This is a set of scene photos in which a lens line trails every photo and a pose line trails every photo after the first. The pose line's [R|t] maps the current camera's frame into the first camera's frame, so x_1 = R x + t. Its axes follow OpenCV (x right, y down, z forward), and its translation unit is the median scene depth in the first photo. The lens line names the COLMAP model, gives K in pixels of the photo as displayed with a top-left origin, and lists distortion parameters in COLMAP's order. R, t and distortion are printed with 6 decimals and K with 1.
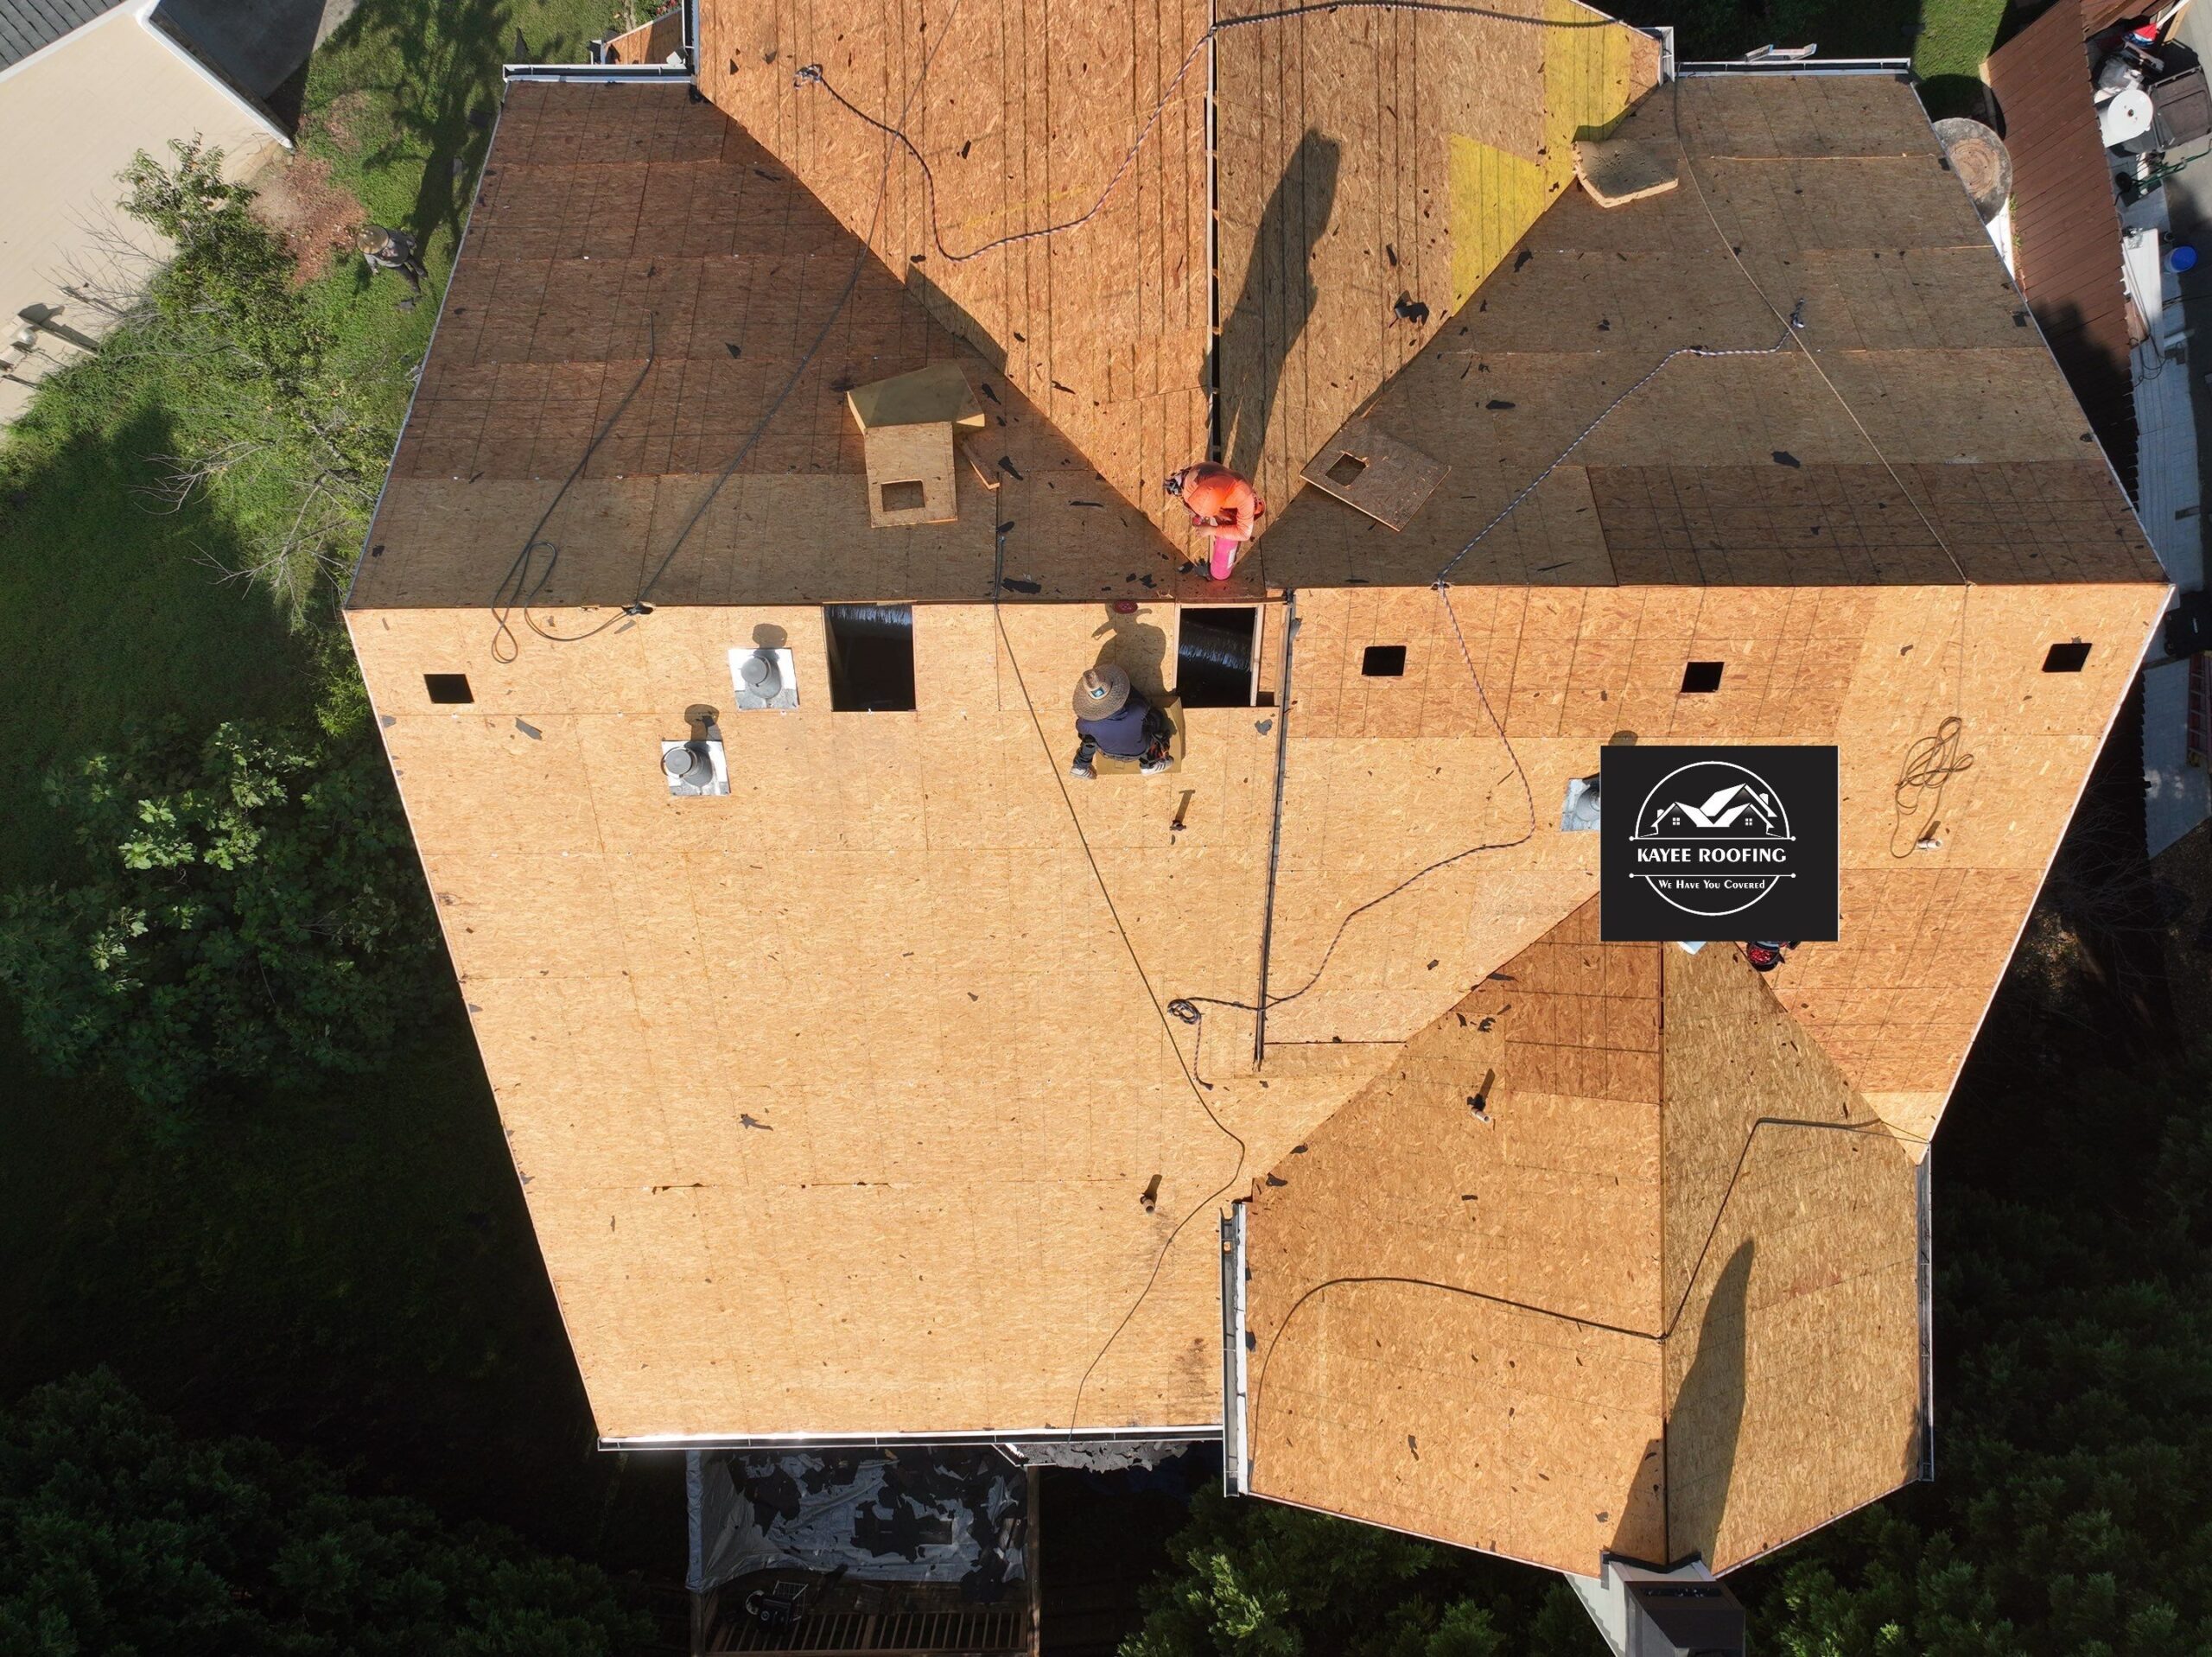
lens RADIAL K [[1562.2, 0, 1105.6], [0, 1562.2, 819.3], [0, 0, 1]] dist [-0.000326, 0.019726]
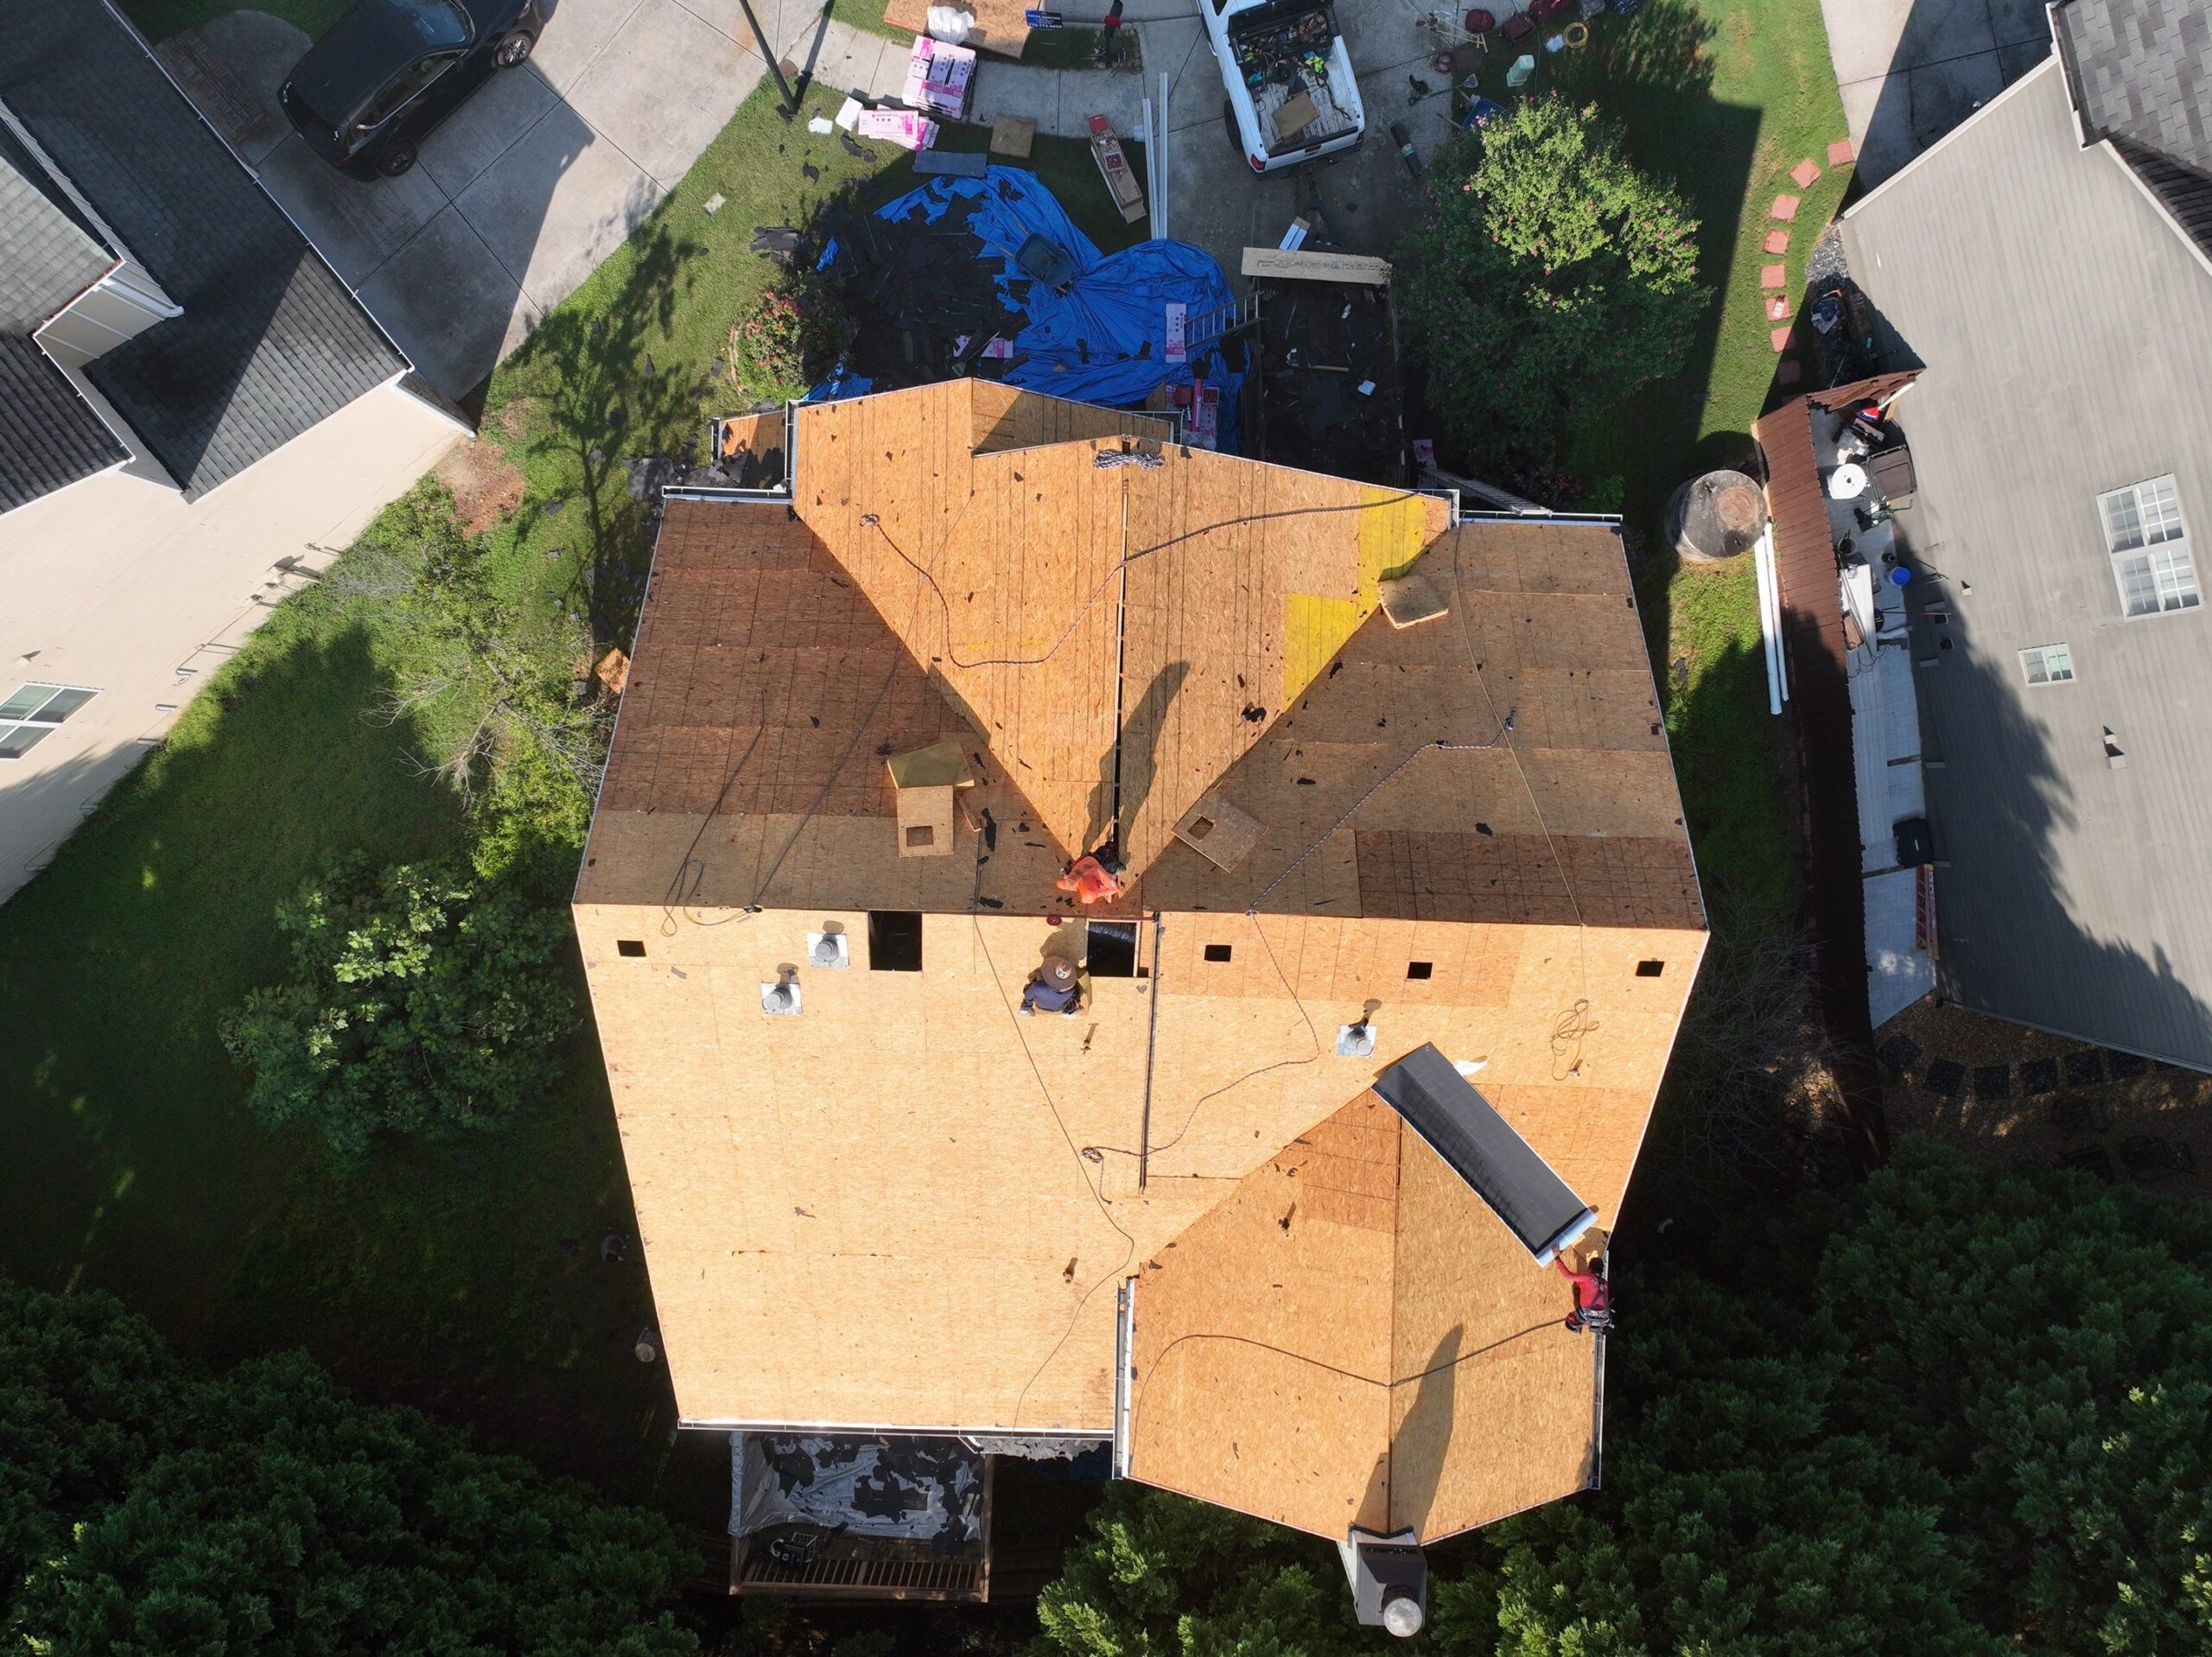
lens RADIAL K [[1553.3, 0, 1104.0], [0, 1553.3, 823.2], [0, 0, 1]] dist [0.016598, -0.013912]
pose [[0.999103, 0.041494, -0.008483, 0.058718], [-0.041485, 0.999138, 0.001280, -0.192176], [0.008529, -0.000927, 0.999963, -0.483529]]
